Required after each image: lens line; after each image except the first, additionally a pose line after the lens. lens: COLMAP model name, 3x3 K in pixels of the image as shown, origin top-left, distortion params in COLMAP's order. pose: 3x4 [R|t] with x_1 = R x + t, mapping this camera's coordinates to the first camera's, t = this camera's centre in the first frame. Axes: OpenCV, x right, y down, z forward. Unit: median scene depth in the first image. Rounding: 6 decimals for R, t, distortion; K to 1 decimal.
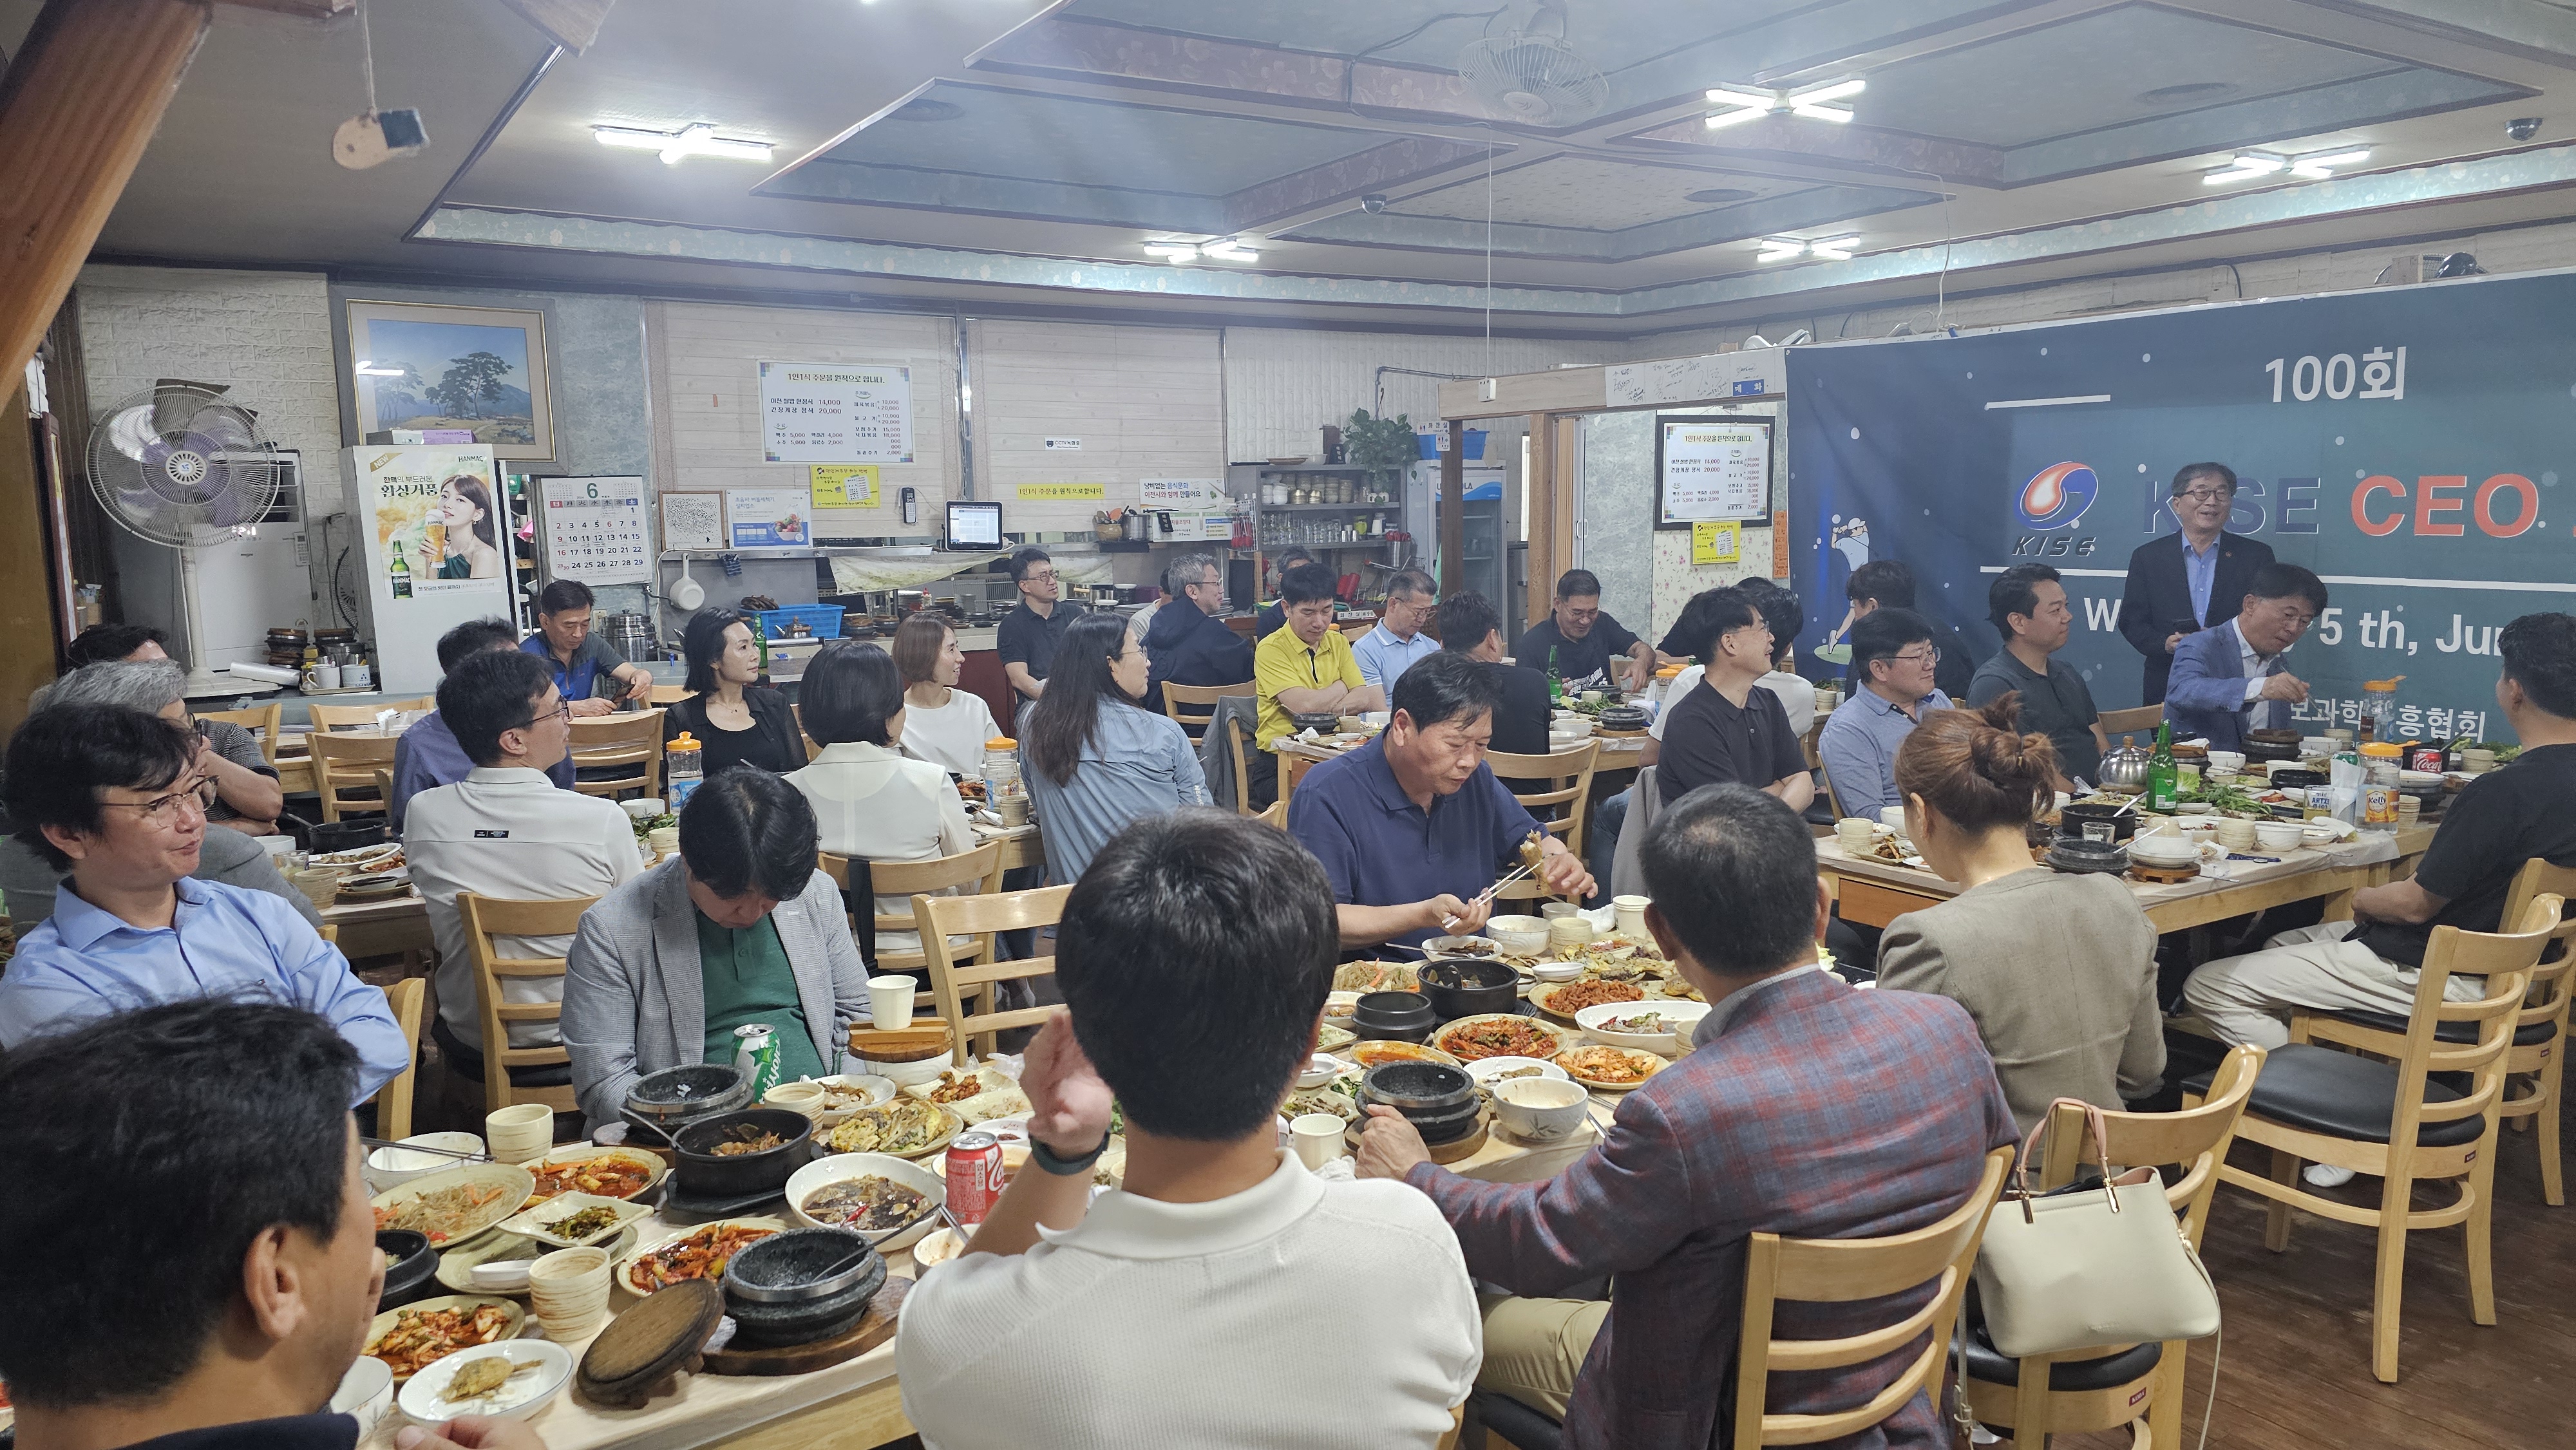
lens RADIAL K [[1764.3, 0, 1312.7], [0, 1764.3, 730.2], [0, 0, 1]] dist [0.103413, -0.098285]
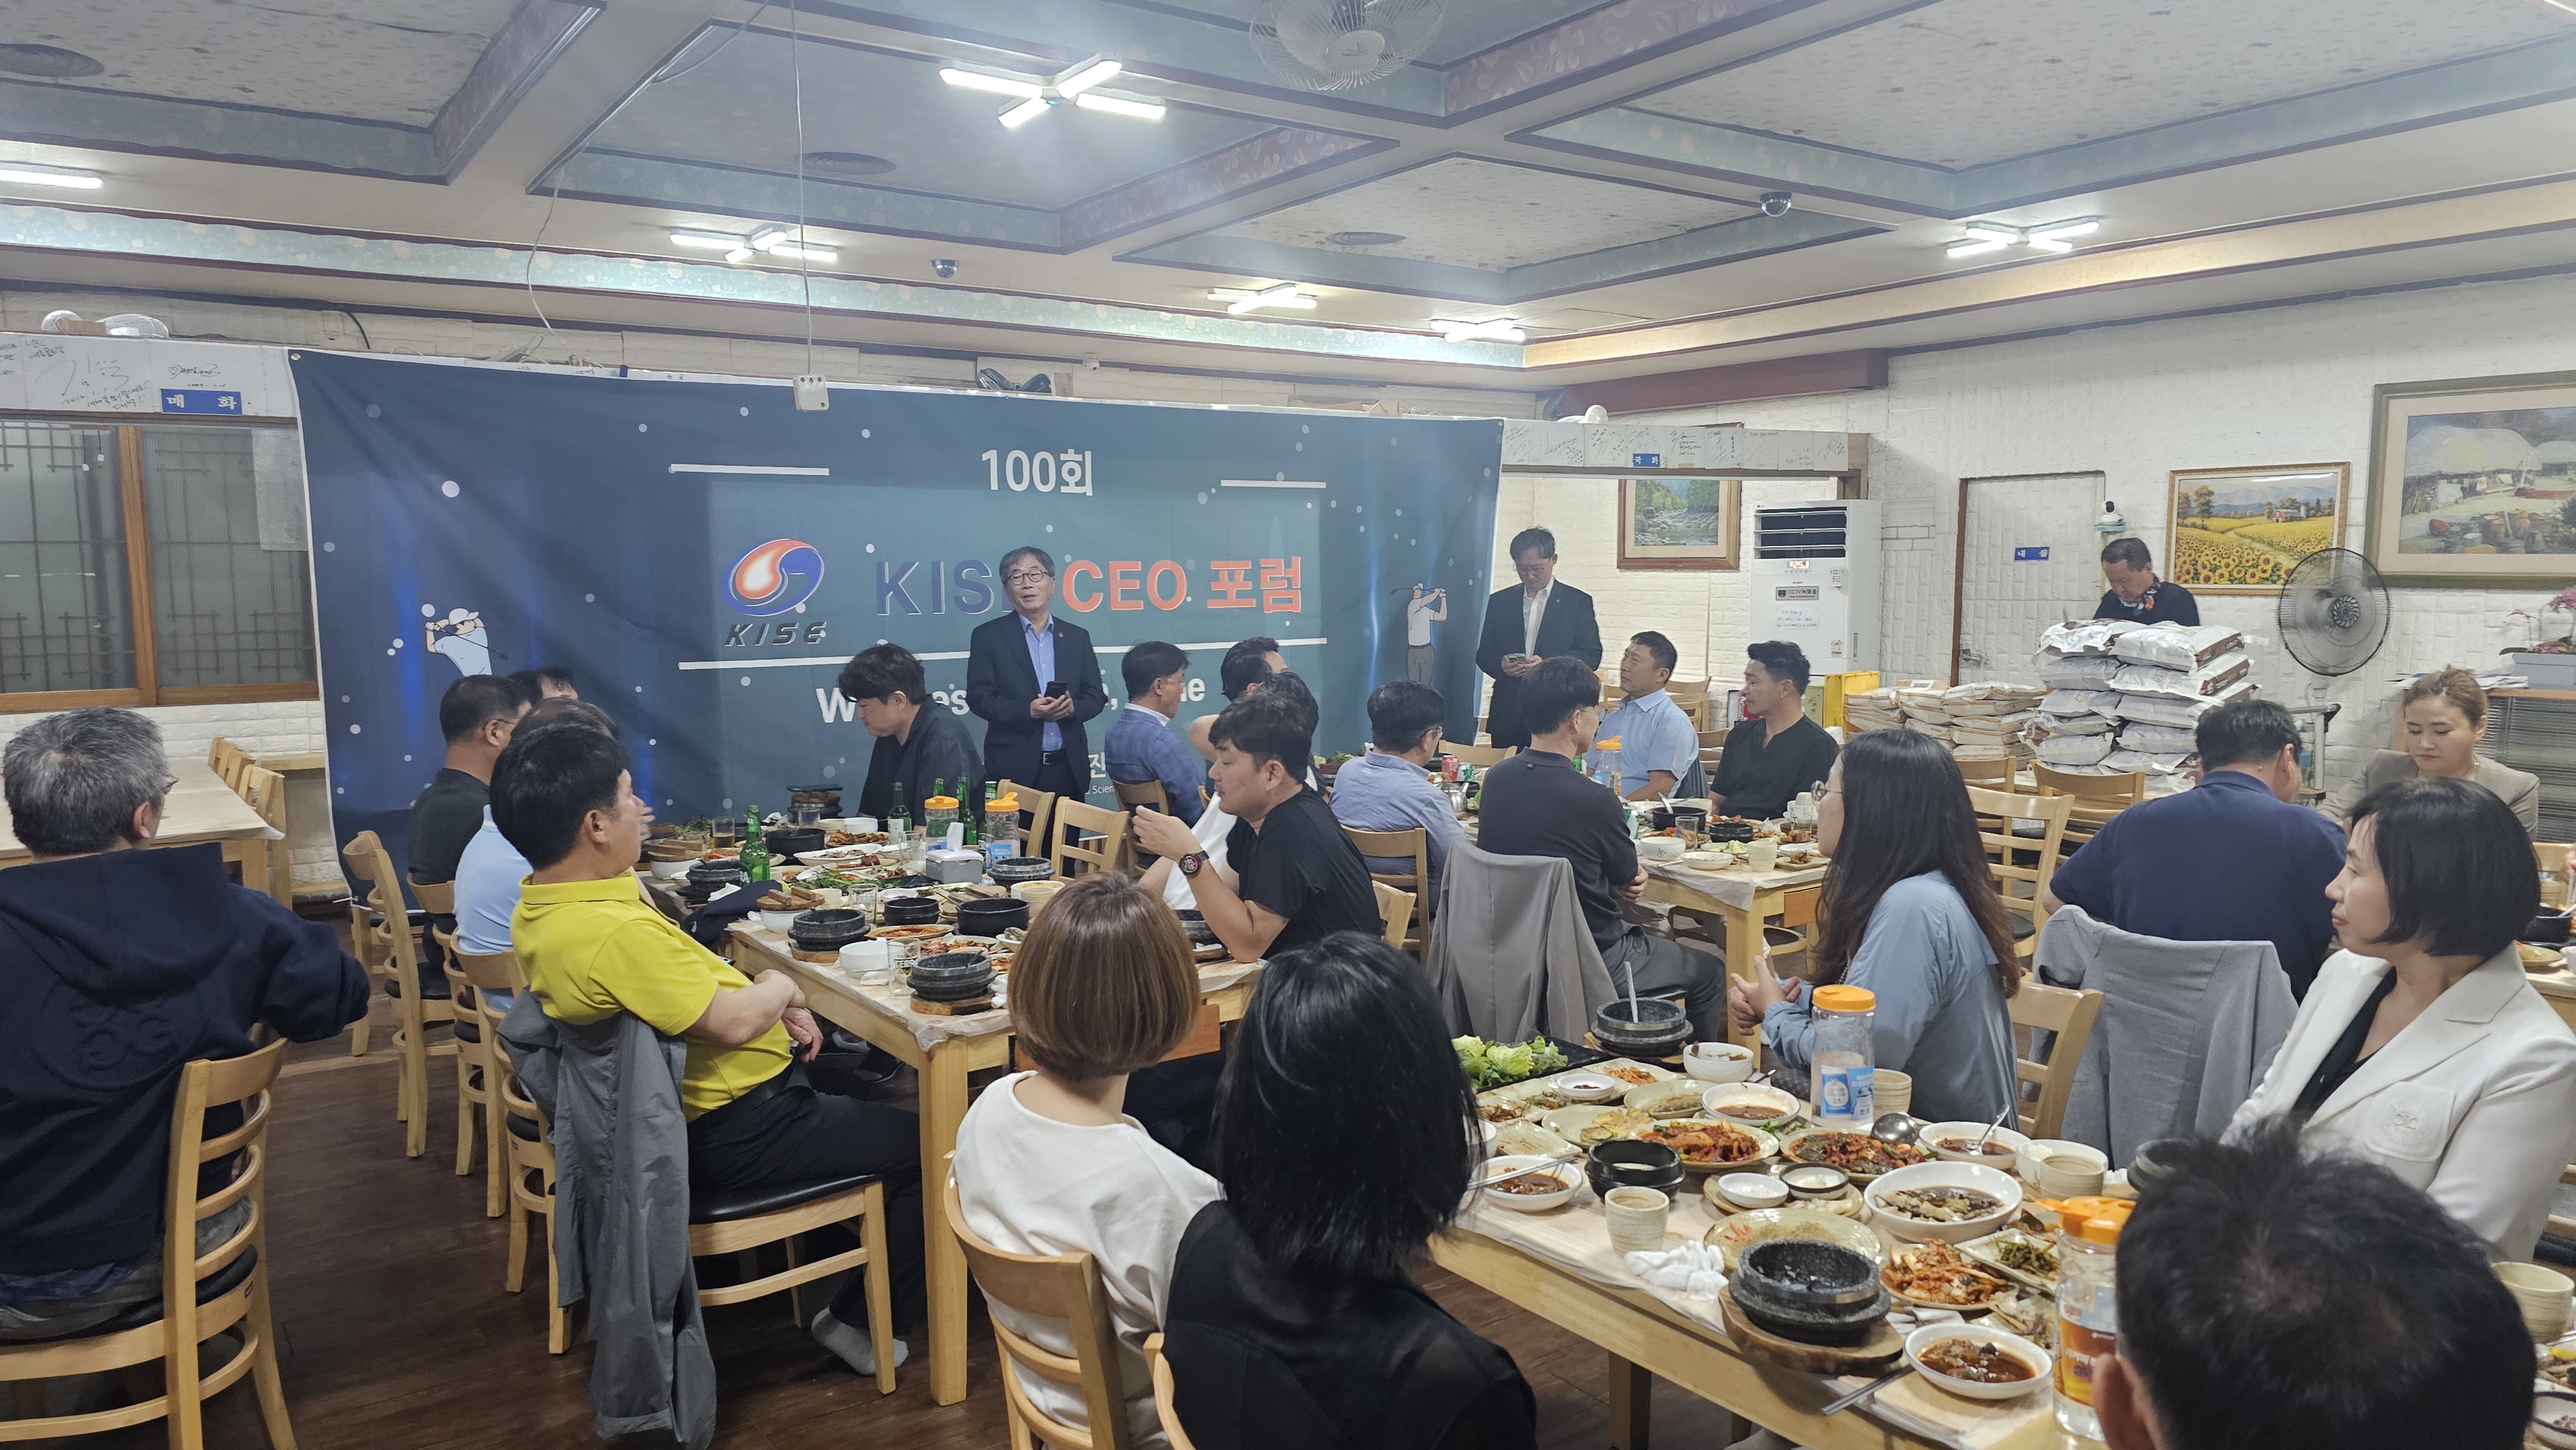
lens RADIAL K [[1681.0, 0, 1323.2], [0, 1681.0, 747.7], [0, 0, 1]] dist [0.084187, -0.087649]
pose [[-0.045345, -0.101125, 0.993840, -0.496104], [0.137407, 0.984776, 0.106472, -0.112313], [-0.989476, 0.141389, -0.030759, 0.868678]]
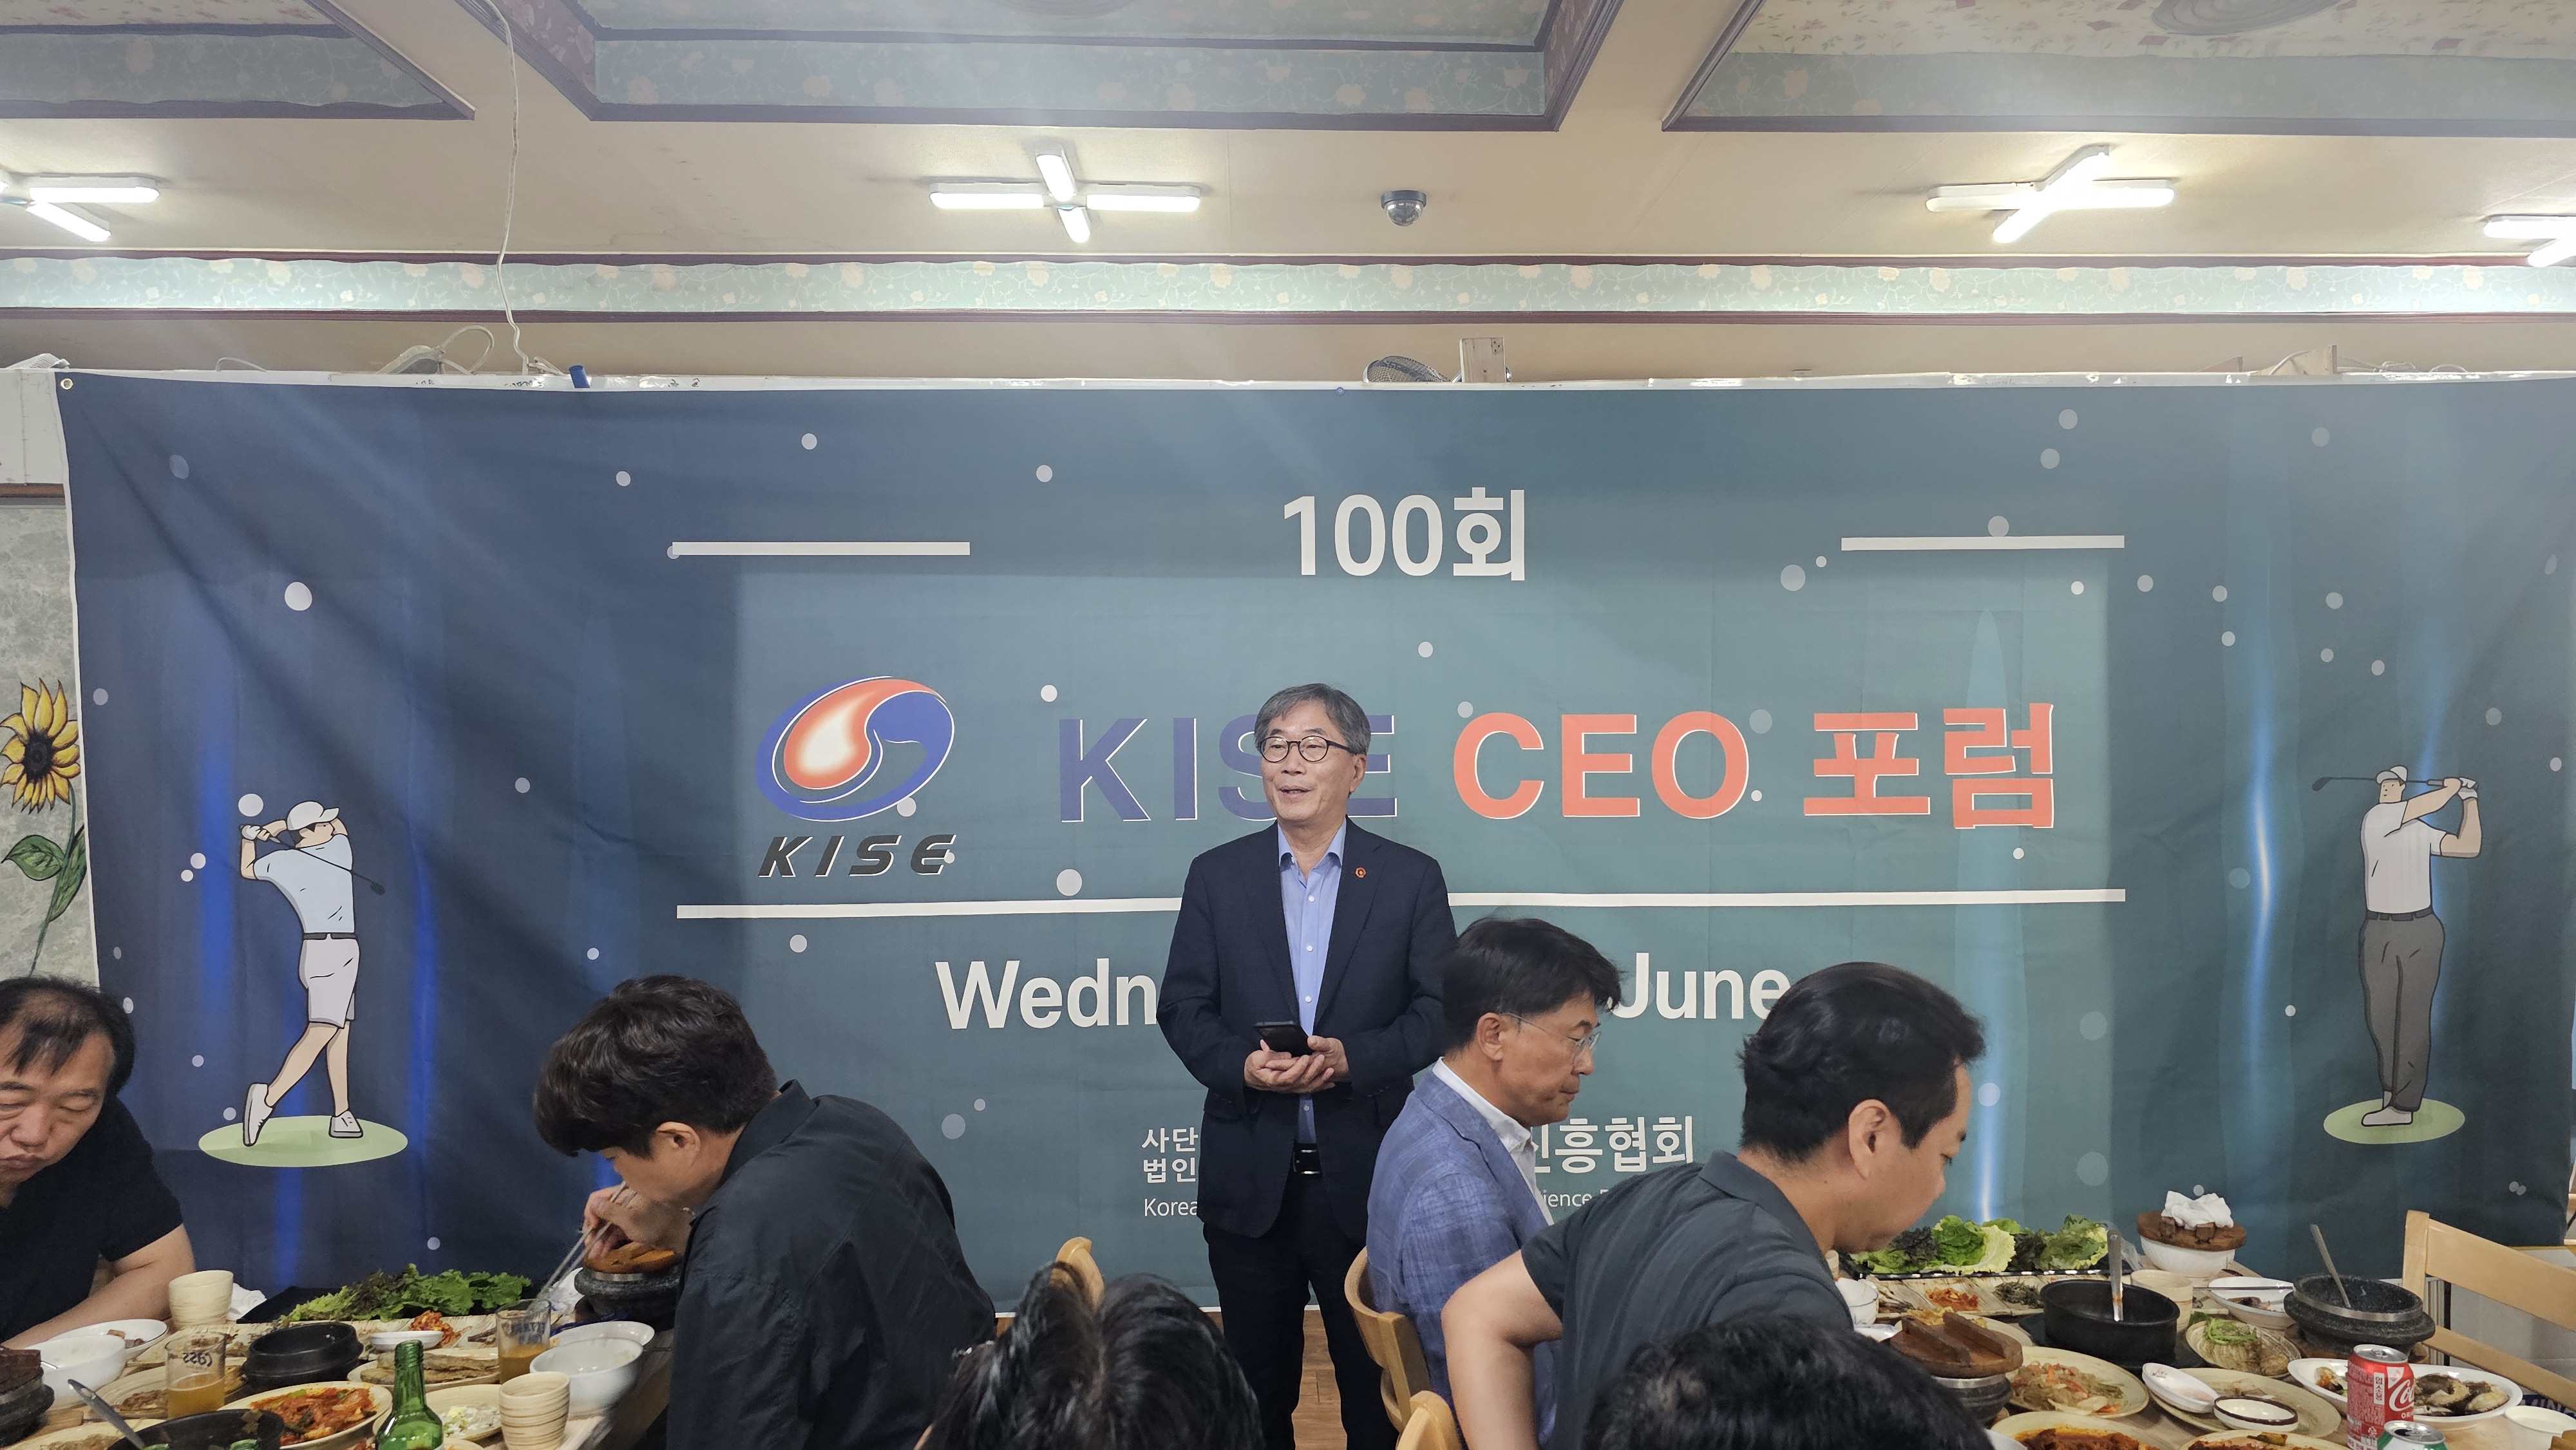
lens RADIAL K [[1722.0, 0, 1333.0], [0, 1722.0, 726.9], [0, 0, 1]] dist [0.109248, -0.131938]
pose [[0.508450, -0.002490, 0.861088, 0.098622], [0.114525, 0.991307, -0.064758, -0.104311], [-0.853442, 0.131542, 0.504315, 0.749832]]
